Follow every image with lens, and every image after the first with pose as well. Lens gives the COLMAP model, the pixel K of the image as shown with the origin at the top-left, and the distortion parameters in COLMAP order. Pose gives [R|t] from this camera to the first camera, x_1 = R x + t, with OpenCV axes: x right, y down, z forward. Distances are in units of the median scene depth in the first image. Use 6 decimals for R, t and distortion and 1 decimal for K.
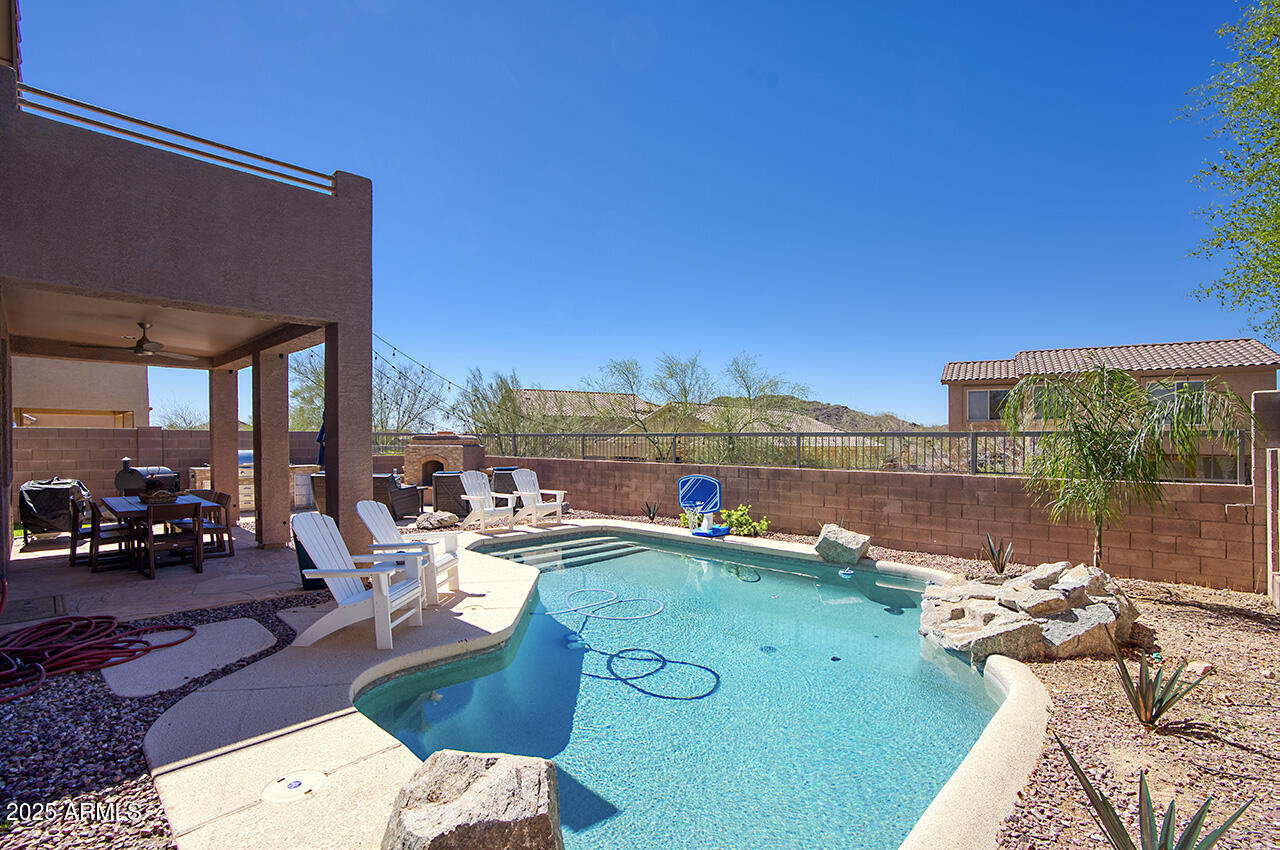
lens RADIAL K [[601.5, 0, 642.8], [0, 601.5, 433.6], [0, 0, 1]] dist [-0.026824, 0.001128]
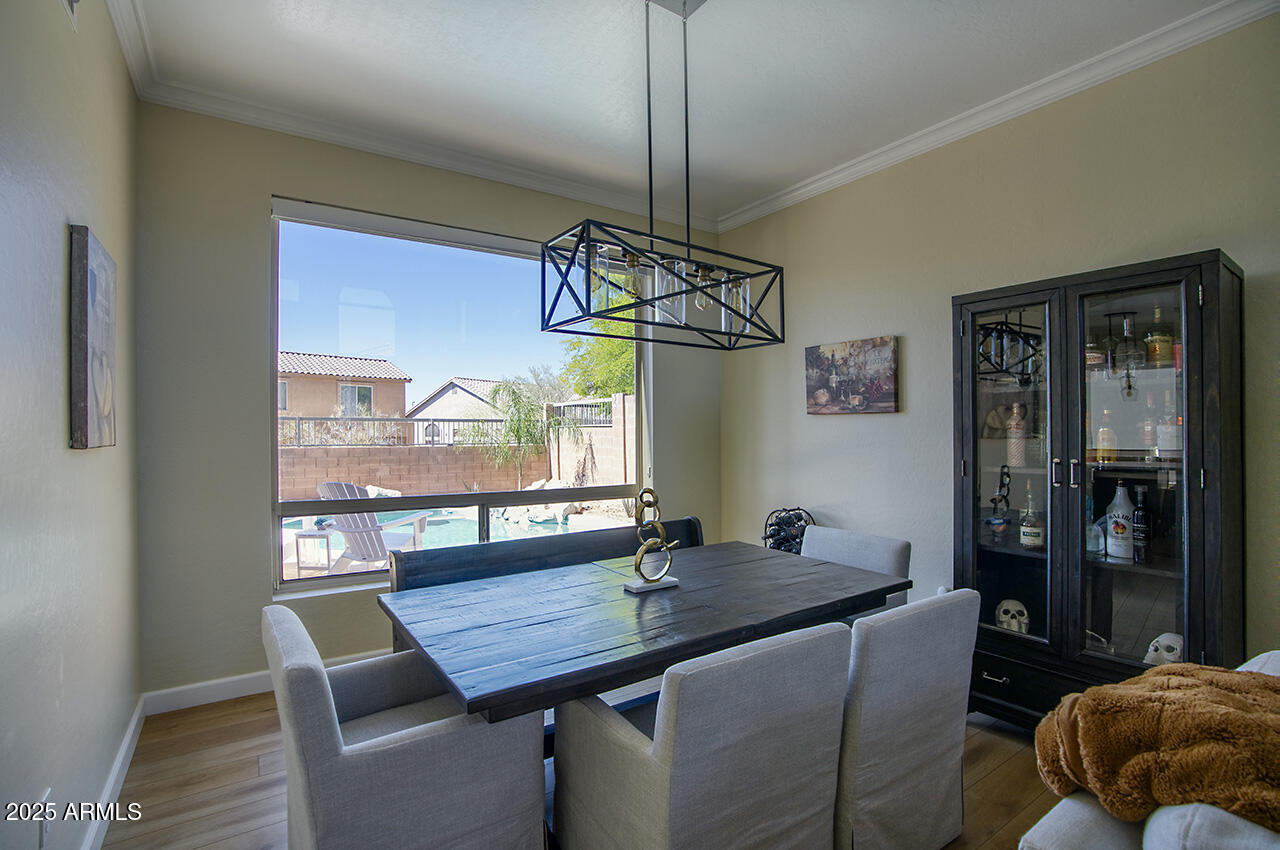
lens RADIAL K [[601.5, 0, 642.0], [0, 601.5, 429.1], [0, 0, 1]] dist [-0.026824, 0.001128]
pose [[0.211975, 0.003798, 0.977268, -0.876308], [-0.007416, 0.999970, -0.002278, 0.023381], [-0.977247, -0.006765, 0.211997, 0.113214]]
